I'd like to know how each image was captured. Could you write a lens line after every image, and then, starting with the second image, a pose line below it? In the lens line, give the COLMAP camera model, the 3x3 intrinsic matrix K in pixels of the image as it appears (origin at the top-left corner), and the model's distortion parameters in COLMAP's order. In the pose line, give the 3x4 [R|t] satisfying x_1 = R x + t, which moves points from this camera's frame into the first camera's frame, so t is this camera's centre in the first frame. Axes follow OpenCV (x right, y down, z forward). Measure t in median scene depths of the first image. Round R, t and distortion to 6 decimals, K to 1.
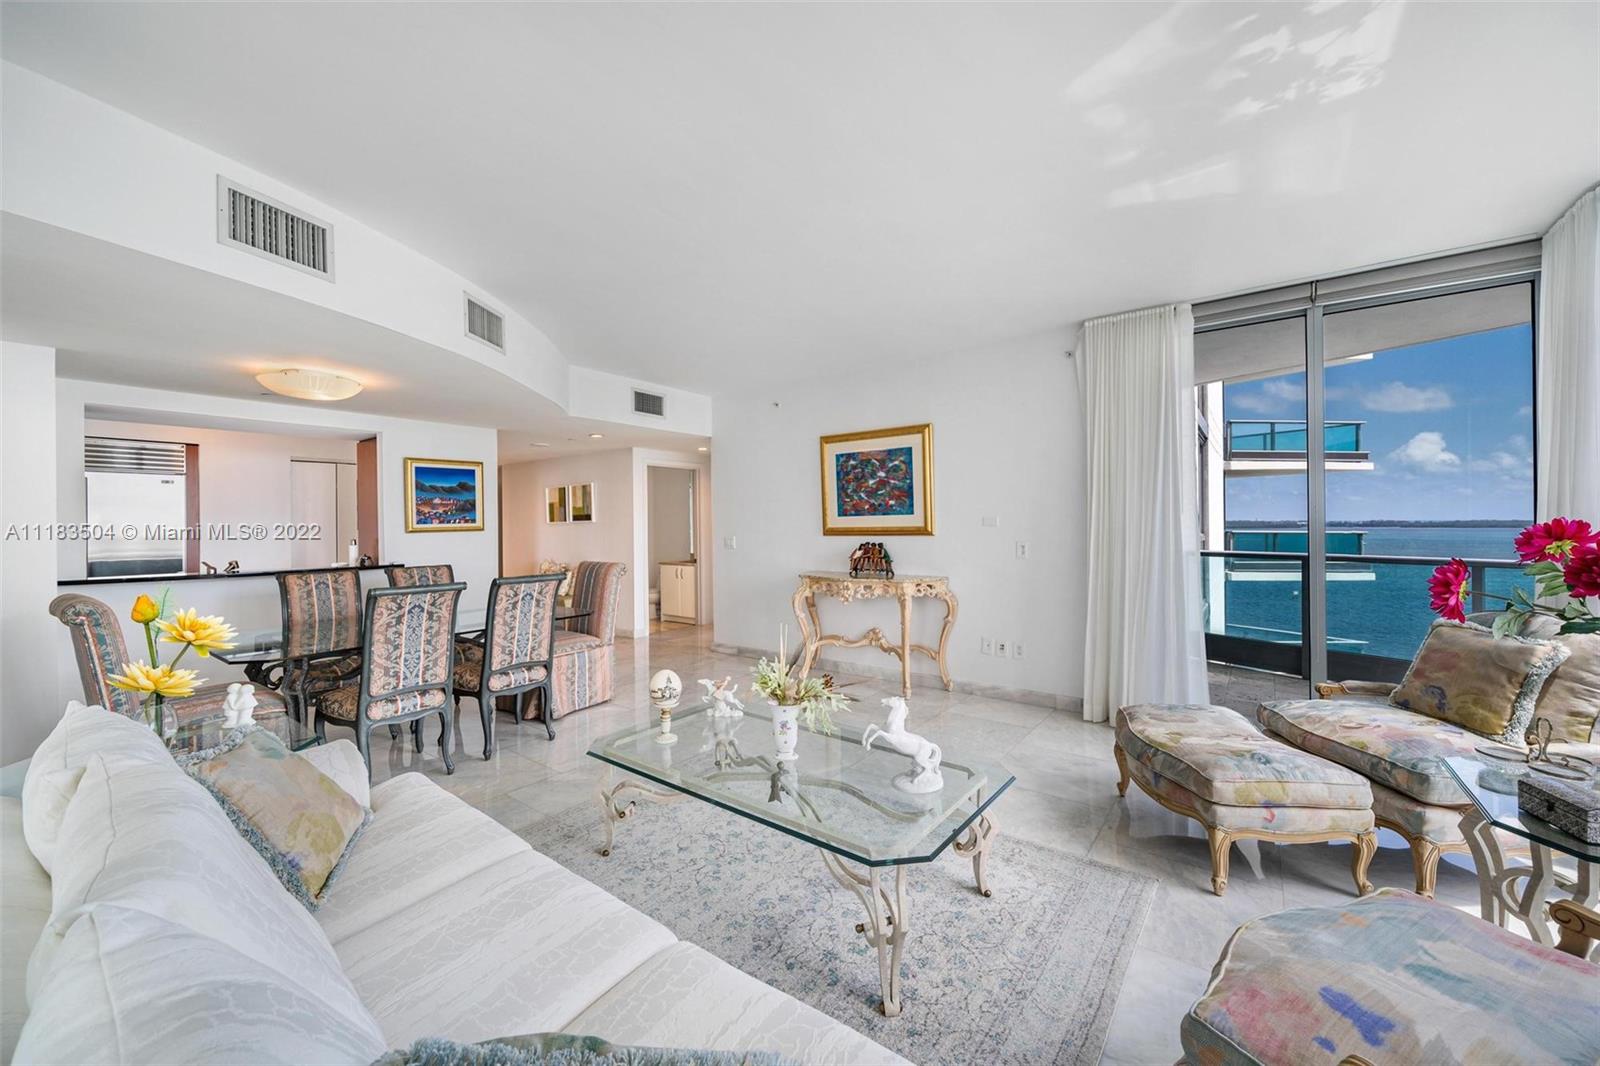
lens RADIAL K [[611.6, 0, 802.9], [0, 611.6, 519.8], [0, 0, 1]] dist [-0.001620, -0.000007]
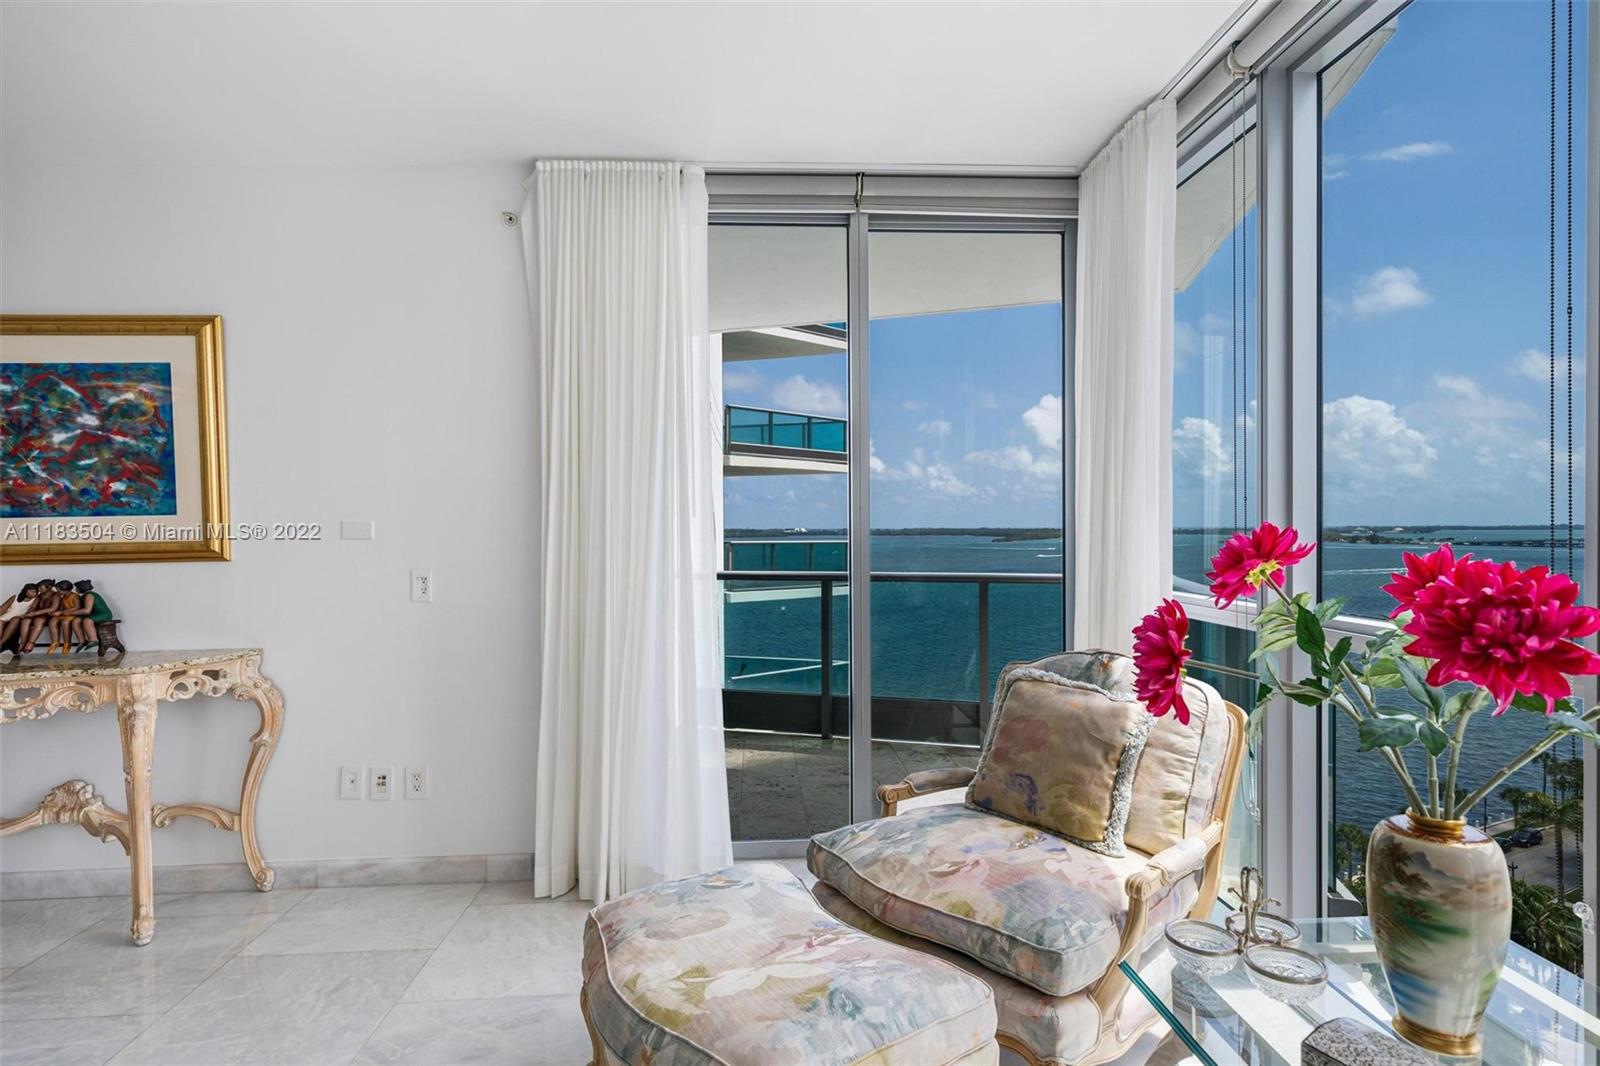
lens RADIAL K [[845.3, 0, 811.8], [0, 845.3, 528.8], [0, 0, 1]] dist [0.003805, -0.001188]
pose [[0.754033, -0.000356, 0.656836, 0.148057], [-0.000424, 0.999999, 0.001029, 0.000921], [-0.656836, -0.001055, 0.754032, 0.267276]]
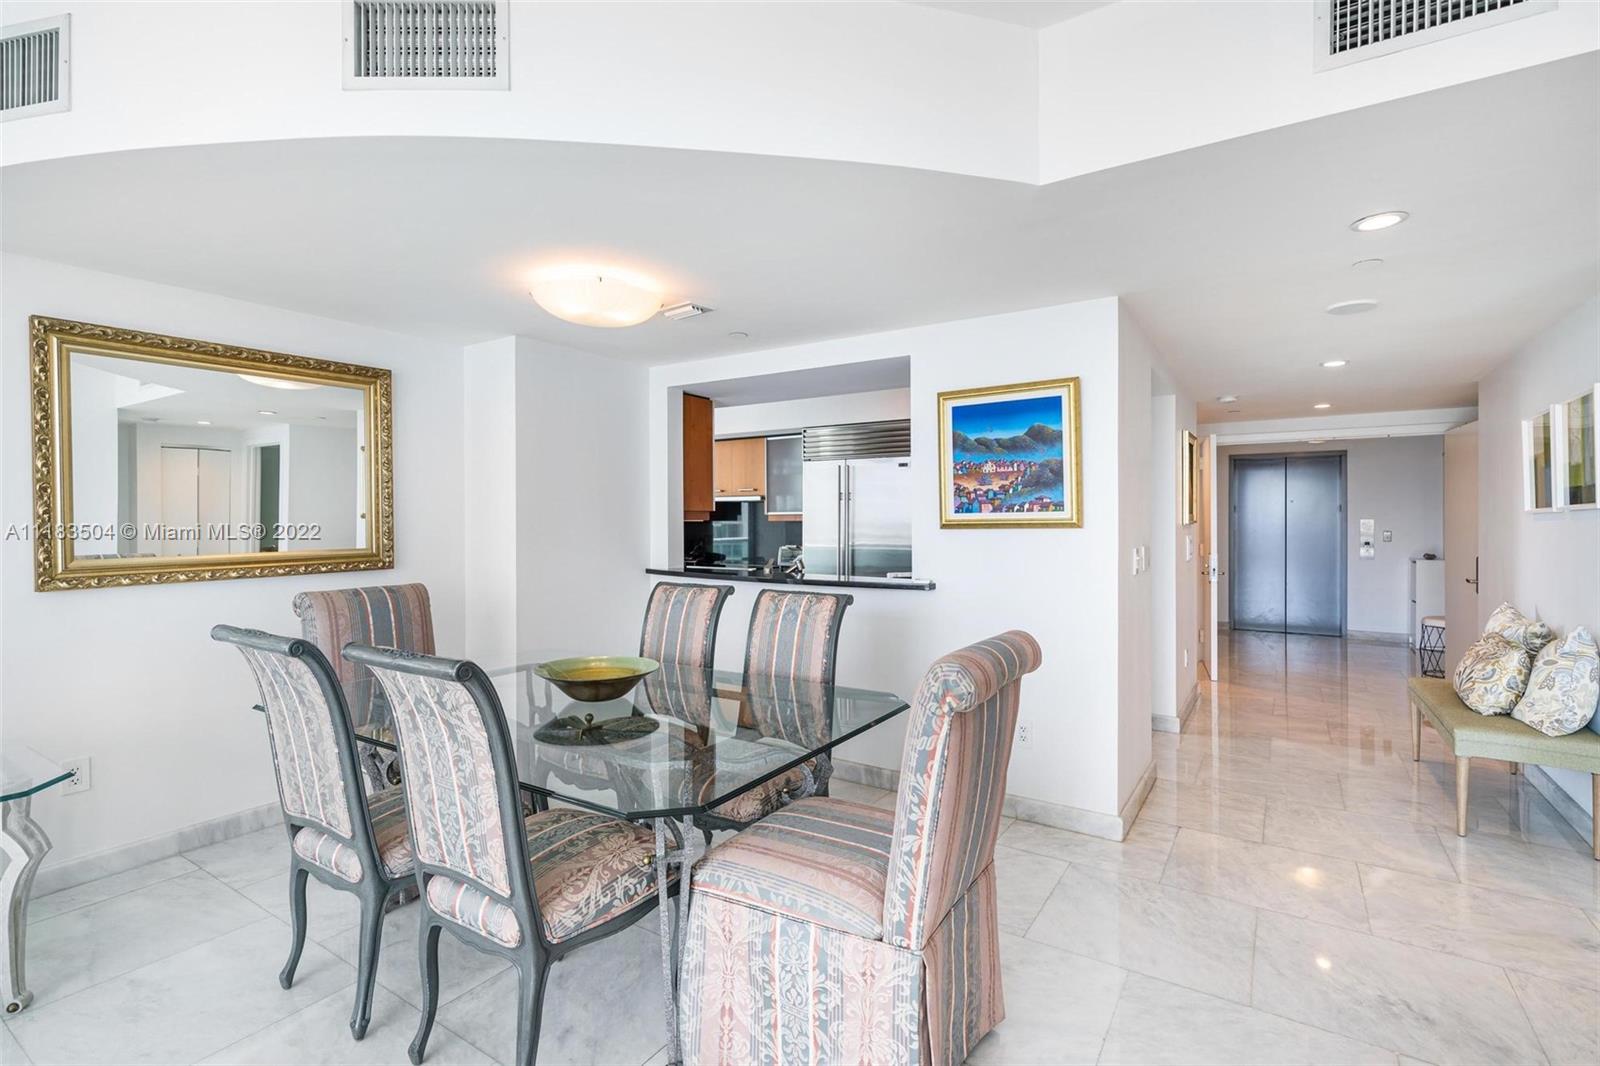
lens RADIAL K [[747.4, 0, 799.4], [0, 747.4, 514.7], [0, 0, 1]] dist [-0.002632, -0.000298]
pose [[0.086692, 0.006014, -0.996217, 0.019827], [0.001631, 0.999980, 0.006178, 0.005832], [0.996234, -0.002160, 0.086681, 1.050245]]
